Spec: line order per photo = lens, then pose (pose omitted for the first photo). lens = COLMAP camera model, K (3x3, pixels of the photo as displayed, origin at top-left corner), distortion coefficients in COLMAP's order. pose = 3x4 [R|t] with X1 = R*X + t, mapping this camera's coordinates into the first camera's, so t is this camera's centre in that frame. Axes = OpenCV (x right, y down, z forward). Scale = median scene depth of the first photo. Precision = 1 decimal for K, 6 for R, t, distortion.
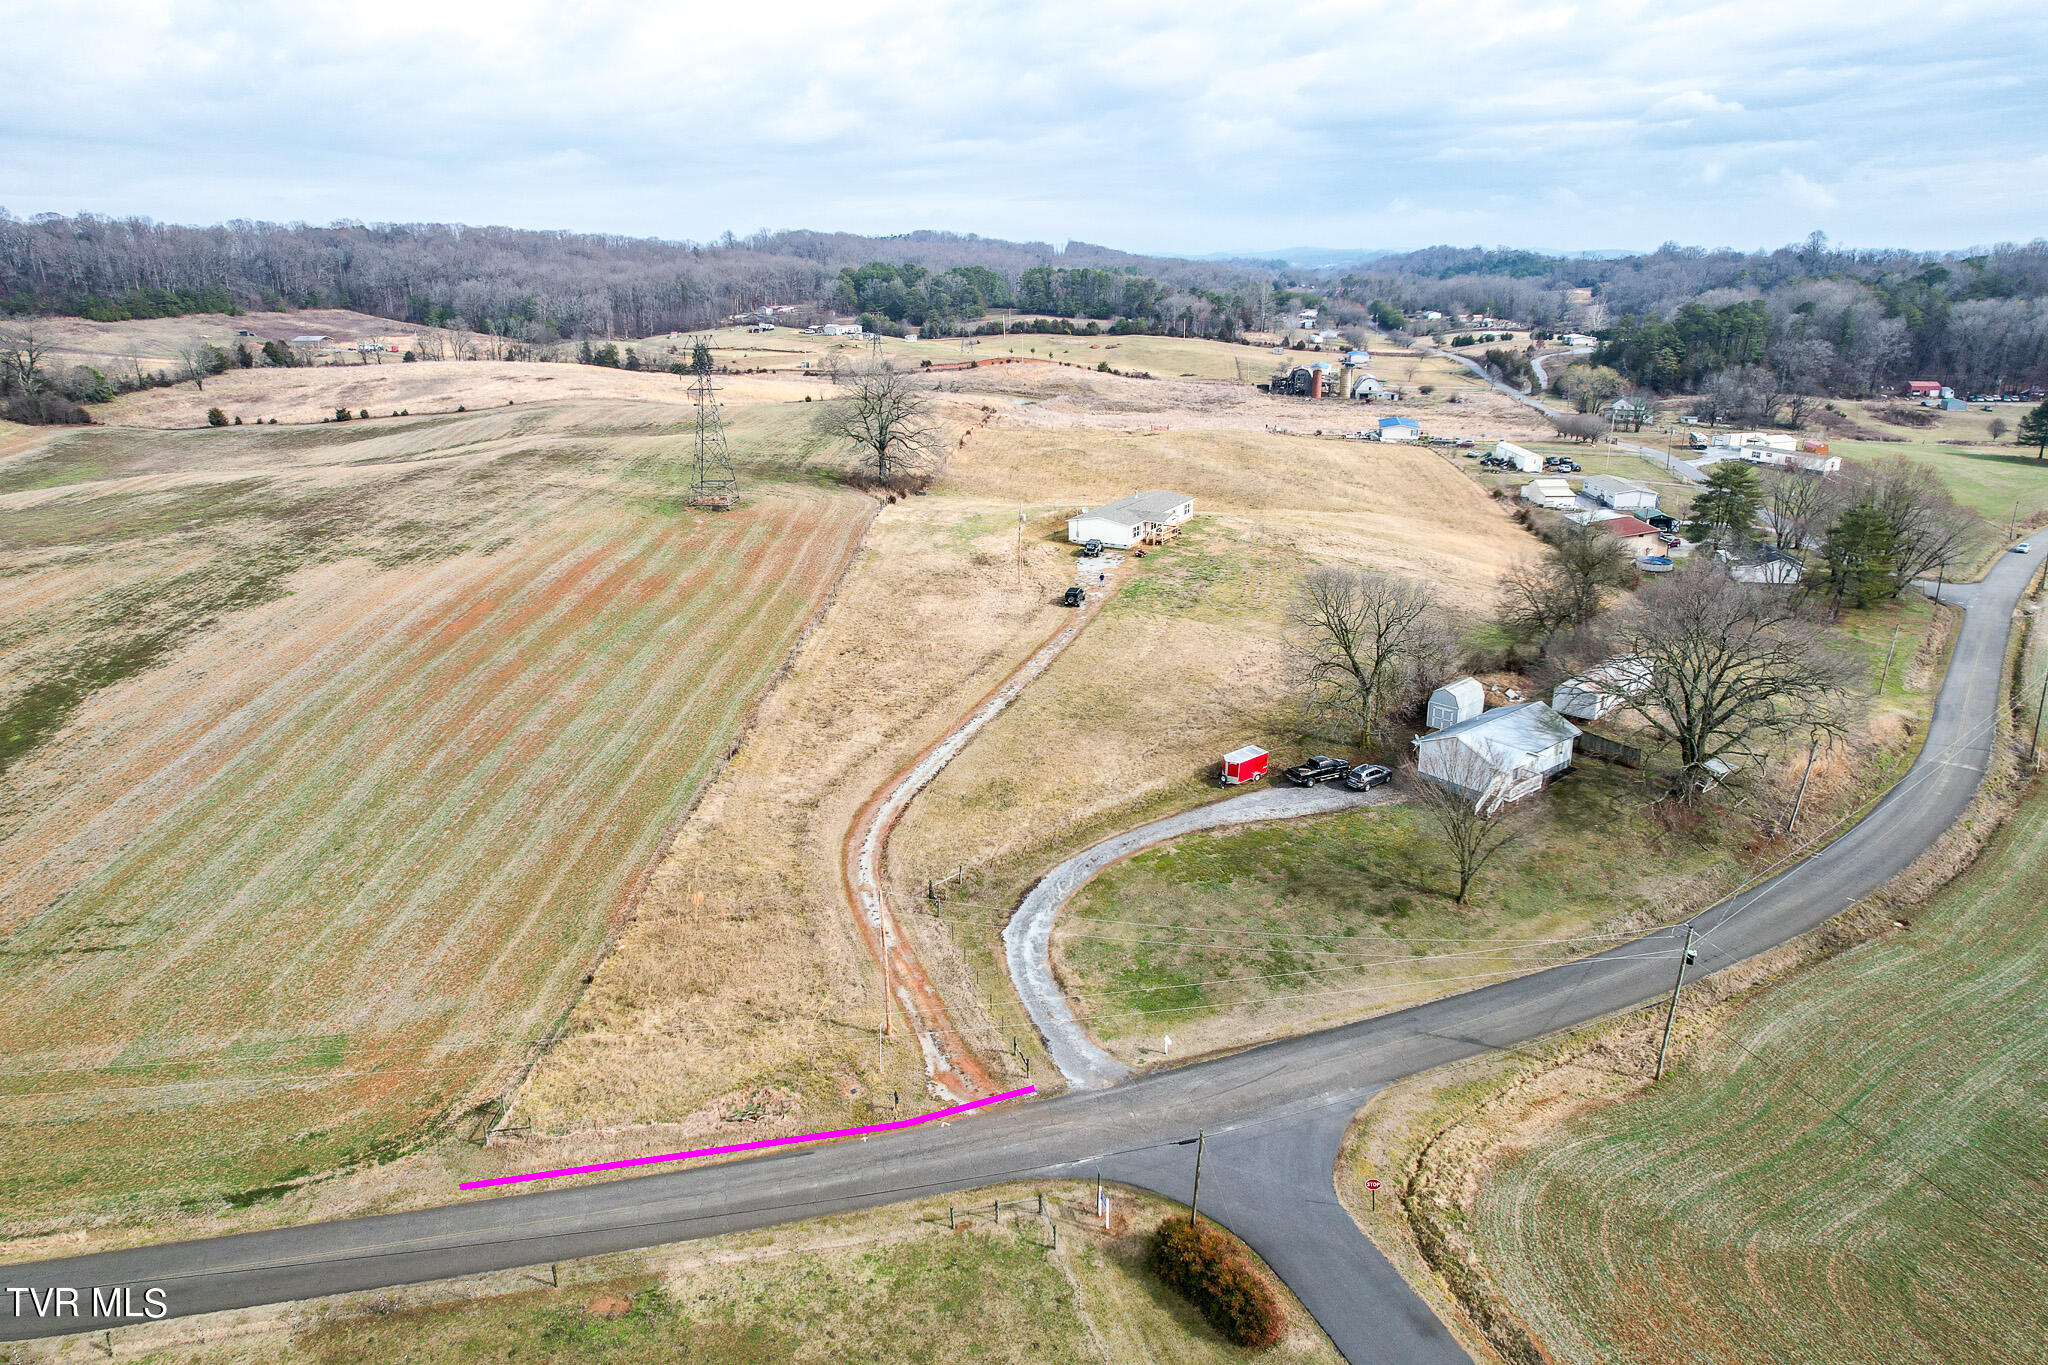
lens RADIAL K [[1298.4, 0, 1039.0], [0, 1298.4, 684.7], [0, 0, 1]] dist [-0.067546, 0.060388]
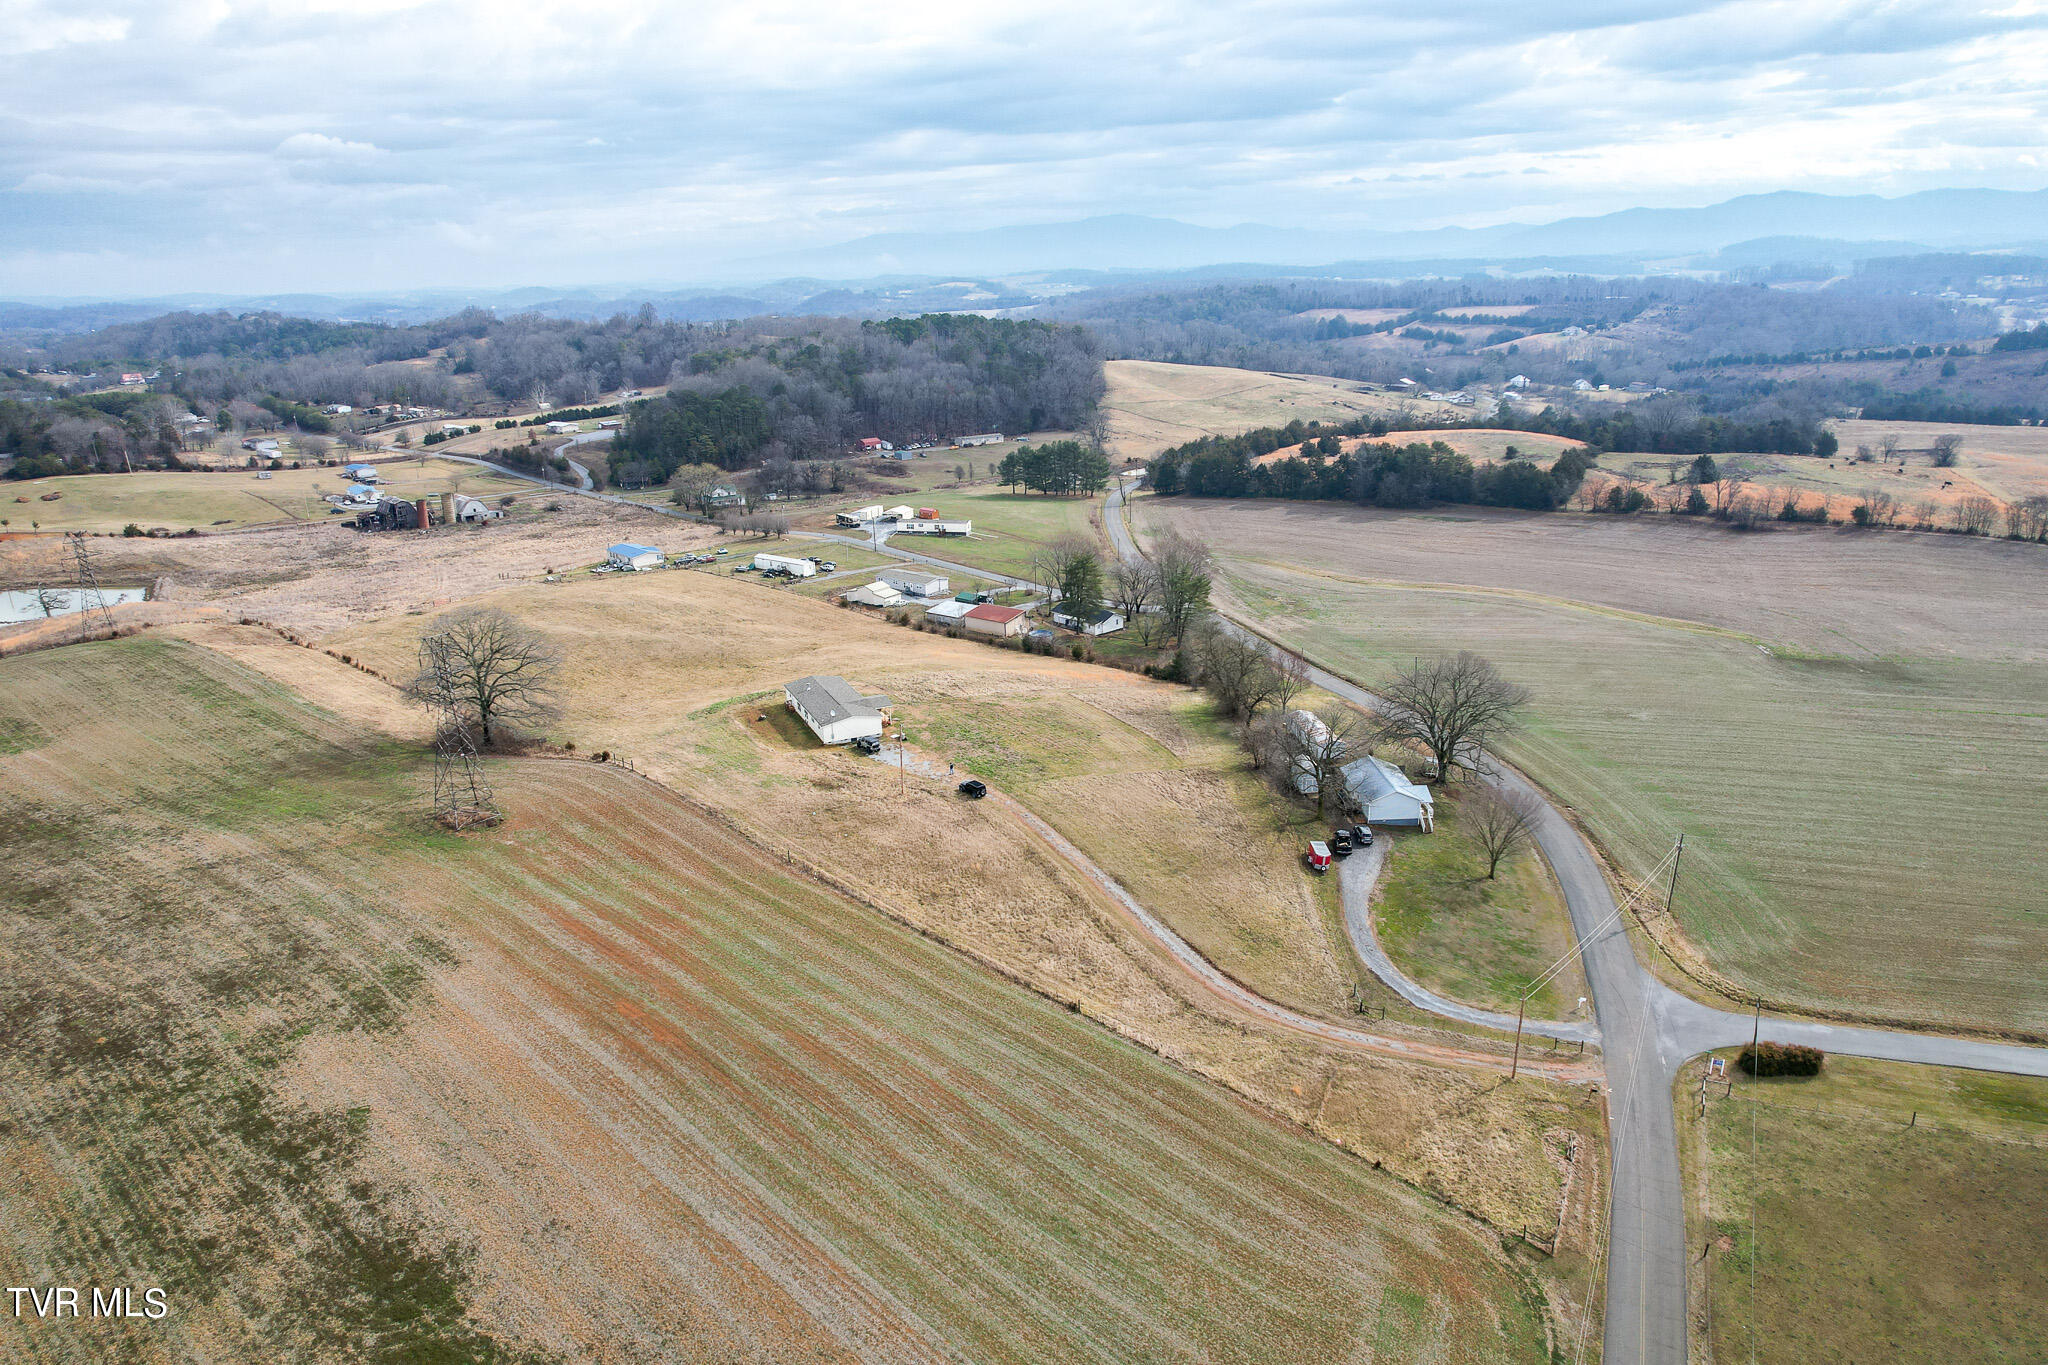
lens RADIAL K [[1298.4, 0, 1030.1], [0, 1298.4, 683.4], [0, 0, 1]] dist [-0.067546, 0.060388]
pose [[0.606341, -0.248454, 0.755395, -1.075459], [0.268557, 0.958105, 0.099560, -0.352025], [-0.748483, 0.142499, 0.647663, 0.255831]]
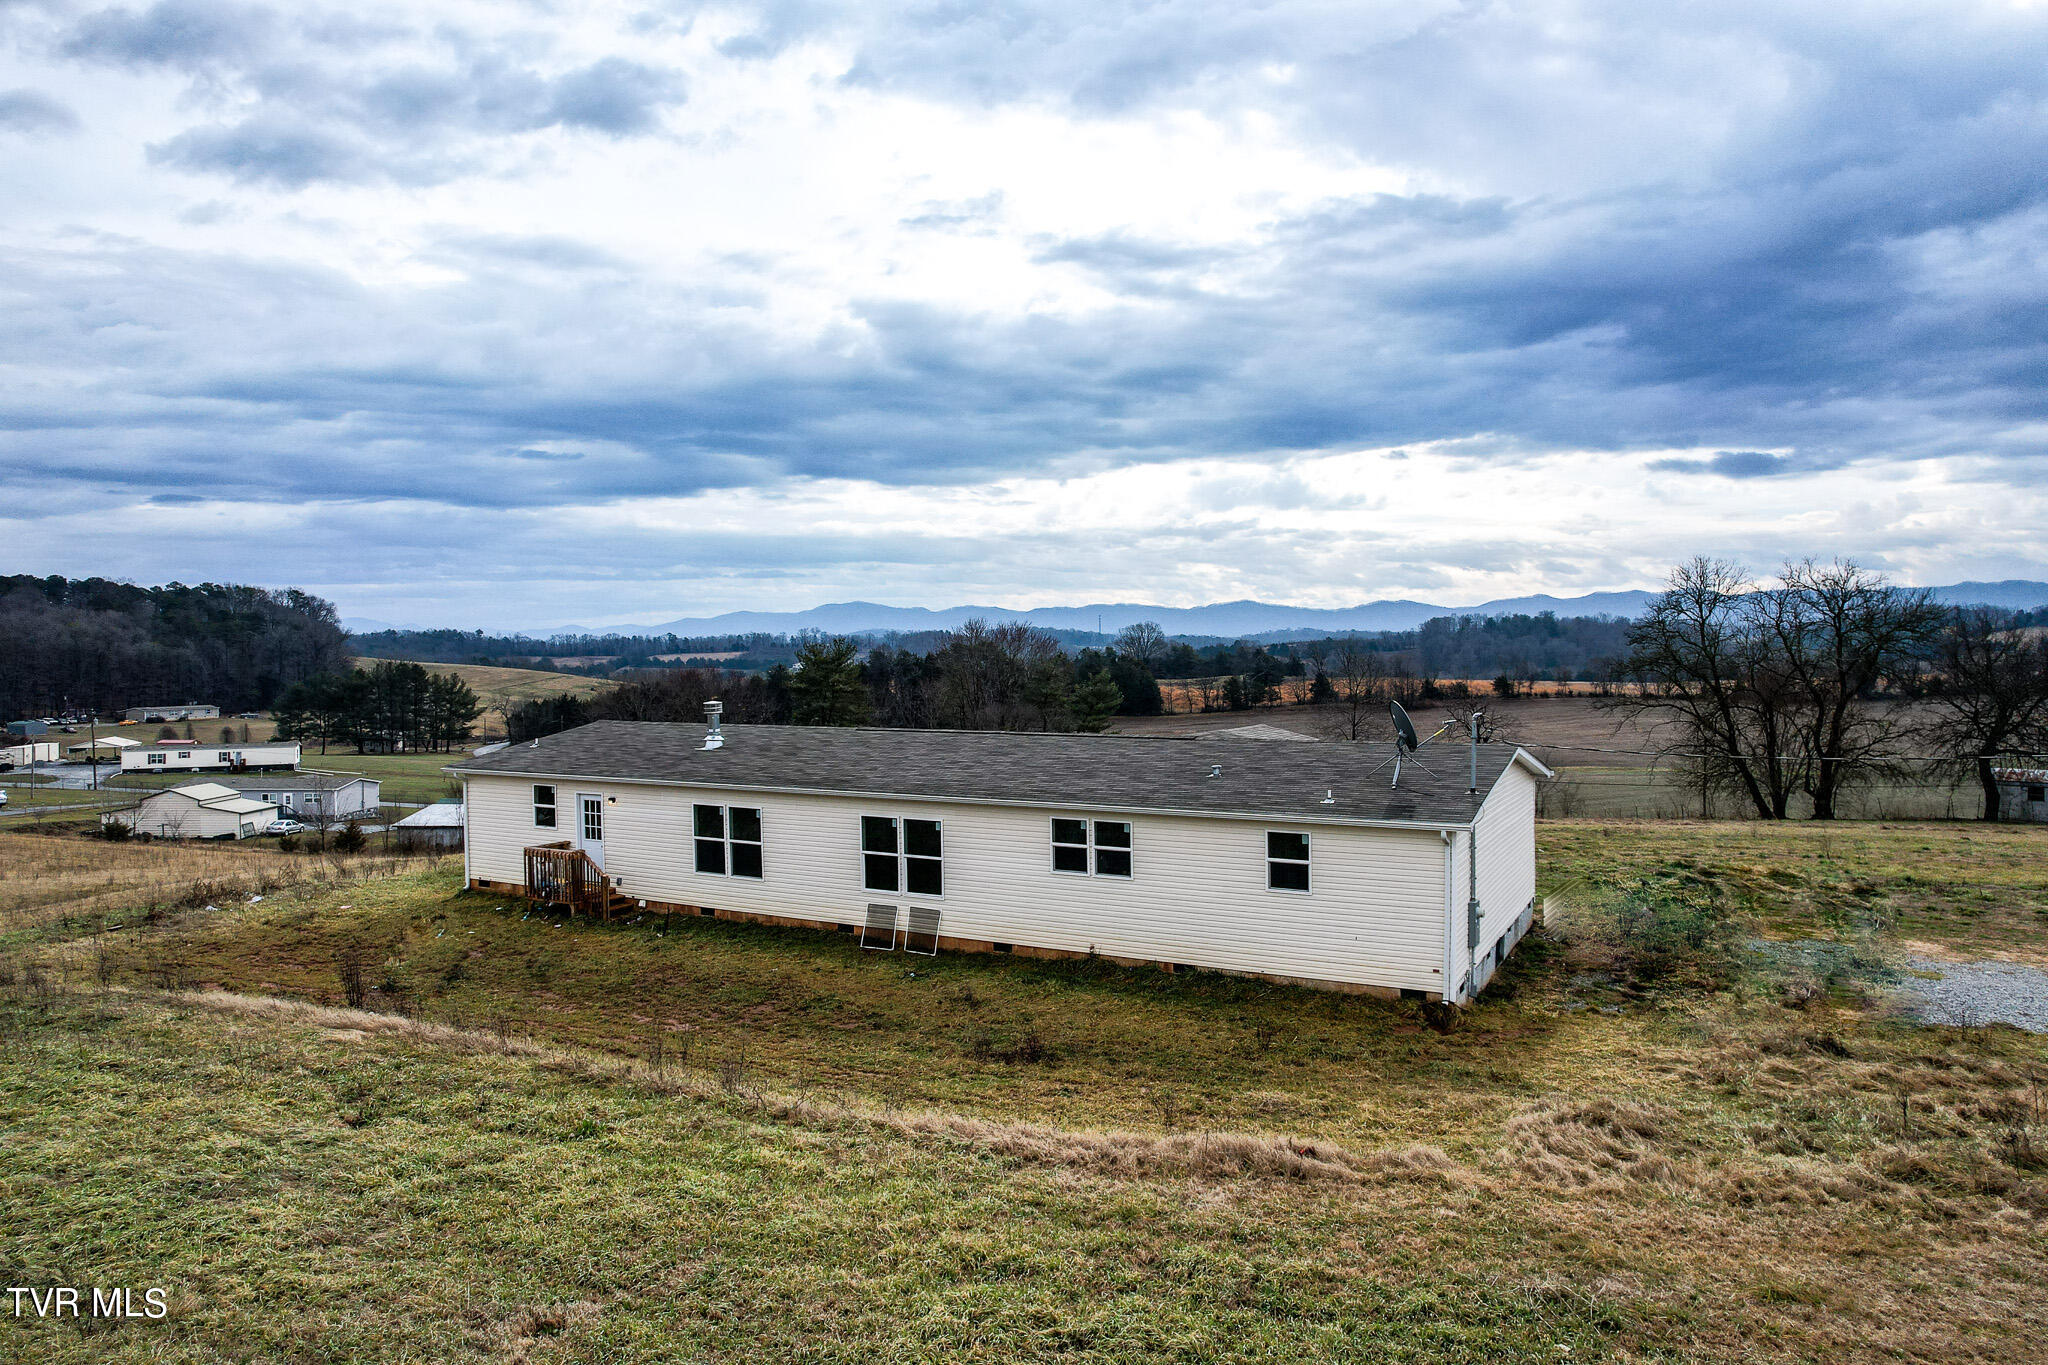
lens RADIAL K [[1298.4, 0, 1034.7], [0, 1298.4, 675.4], [0, 0, 1]] dist [-0.067546, 0.060388]
pose [[0.005392, -0.005231, 0.999972, -0.137322], [0.320498, 0.947244, 0.003227, -0.239440], [-0.947234, 0.320471, 0.006784, 1.621941]]
